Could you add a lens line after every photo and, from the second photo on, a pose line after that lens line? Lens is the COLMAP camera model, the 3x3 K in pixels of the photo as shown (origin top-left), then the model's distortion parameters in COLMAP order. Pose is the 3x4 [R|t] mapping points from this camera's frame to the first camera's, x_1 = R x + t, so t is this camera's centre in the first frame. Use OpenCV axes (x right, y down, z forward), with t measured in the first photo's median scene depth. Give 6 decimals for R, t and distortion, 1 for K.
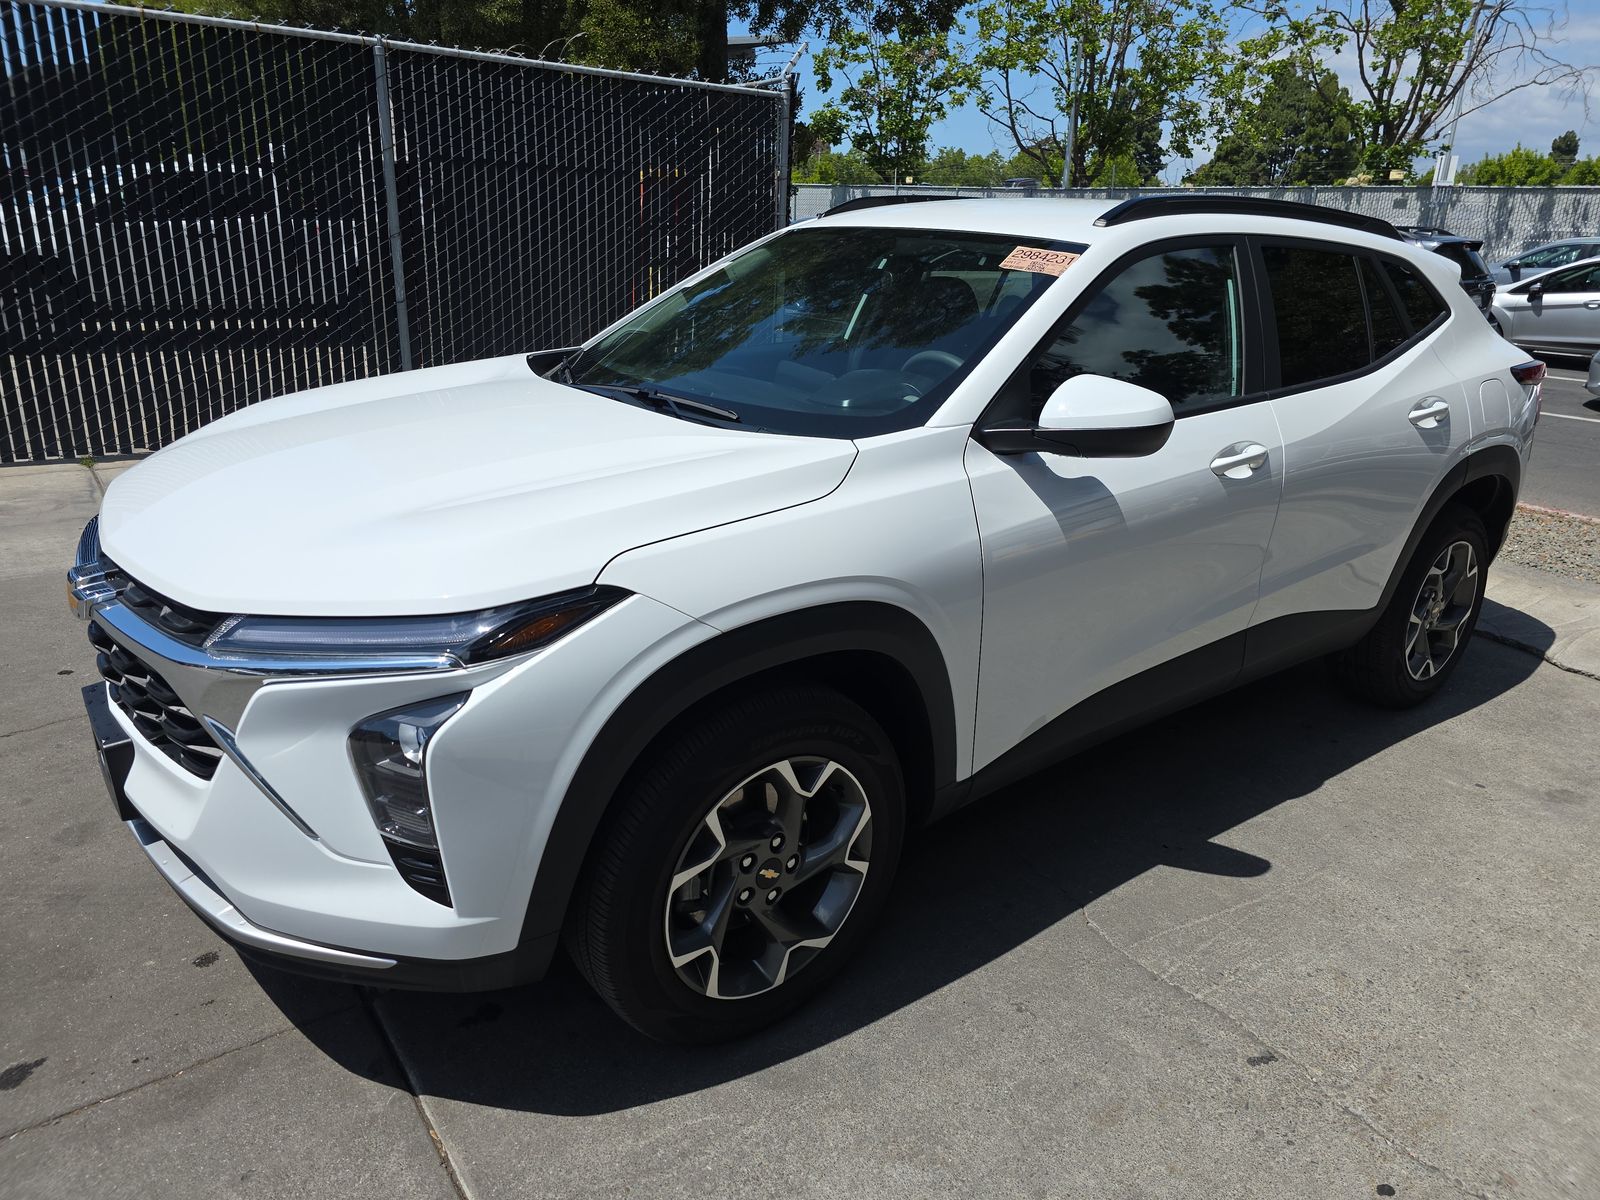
lens RADIAL K [[1118.5, 0, 789.5], [0, 1118.5, 596.5], [0, 0, 1]] dist [0.058244, -0.046838]
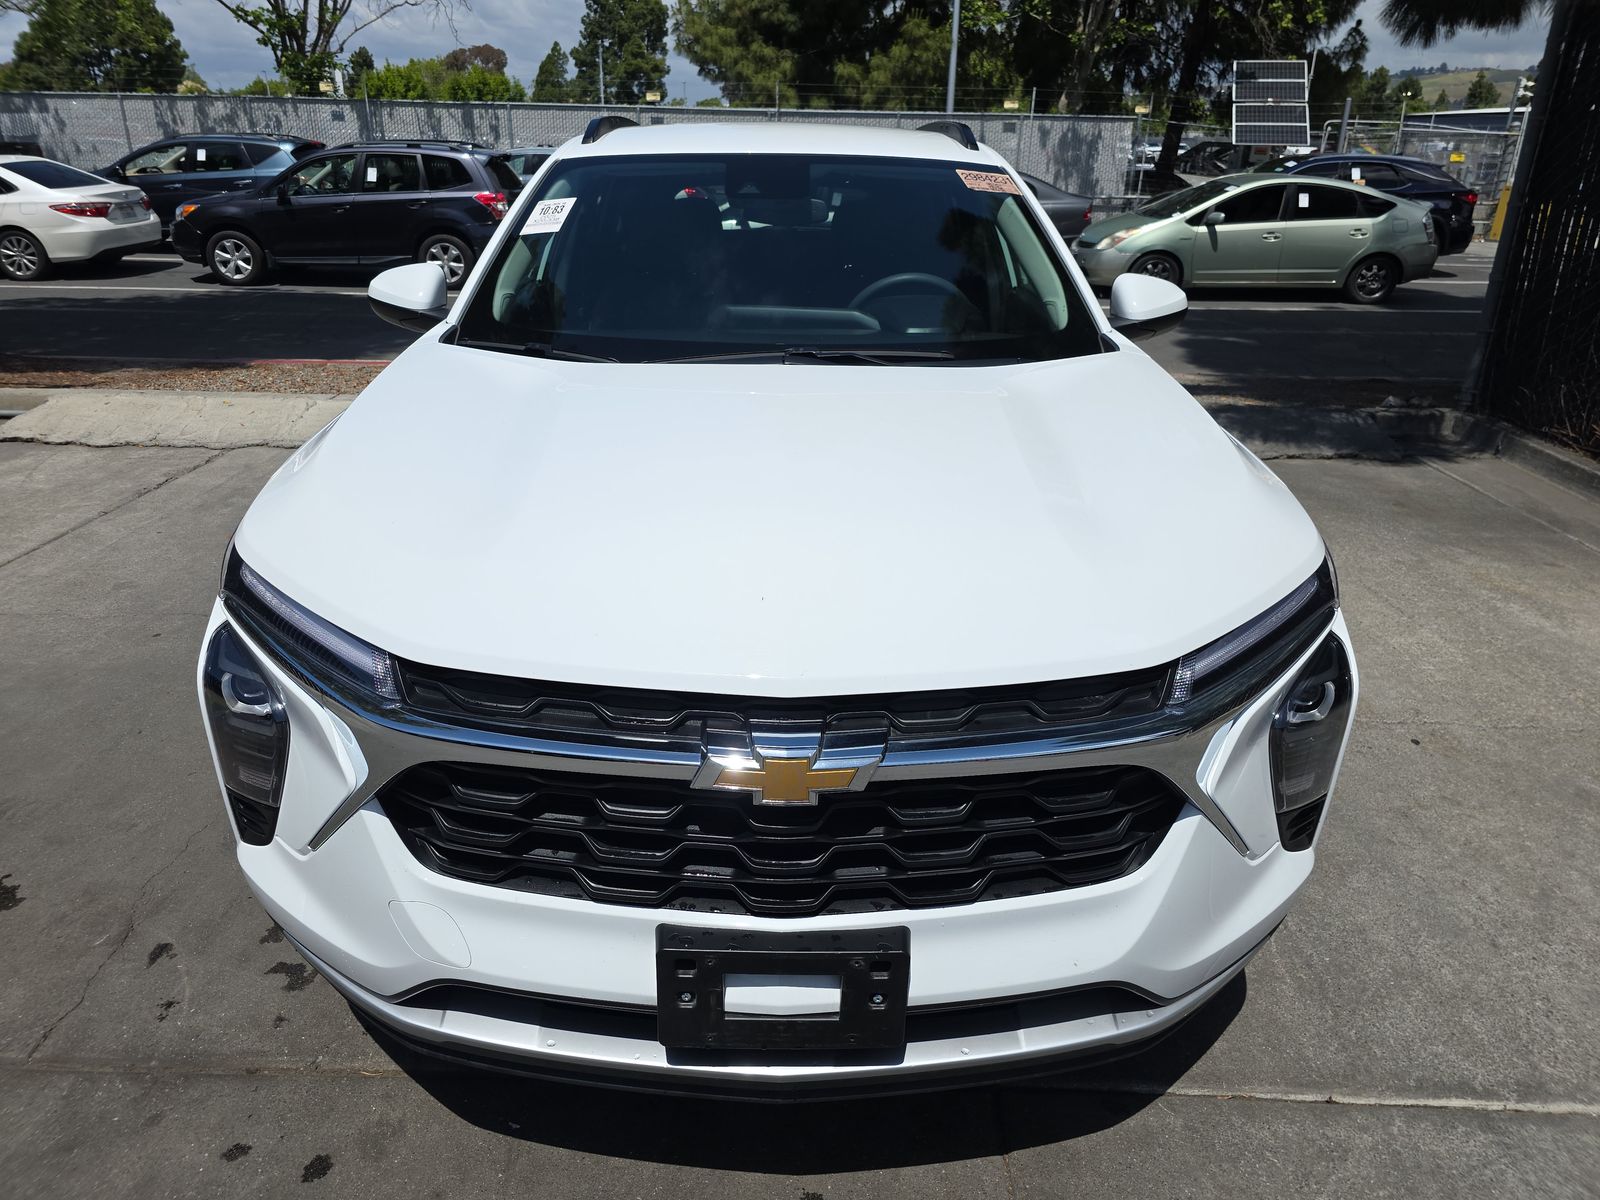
lens RADIAL K [[1118.5, 0, 789.5], [0, 1118.5, 596.5], [0, 0, 1]] dist [0.058244, -0.046838]
pose [[0.572835, -0.324256, 0.752807, -0.140088], [0.270794, 0.941723, 0.199573, -0.029843], [-0.773648, 0.089533, 0.627258, 0.077221]]
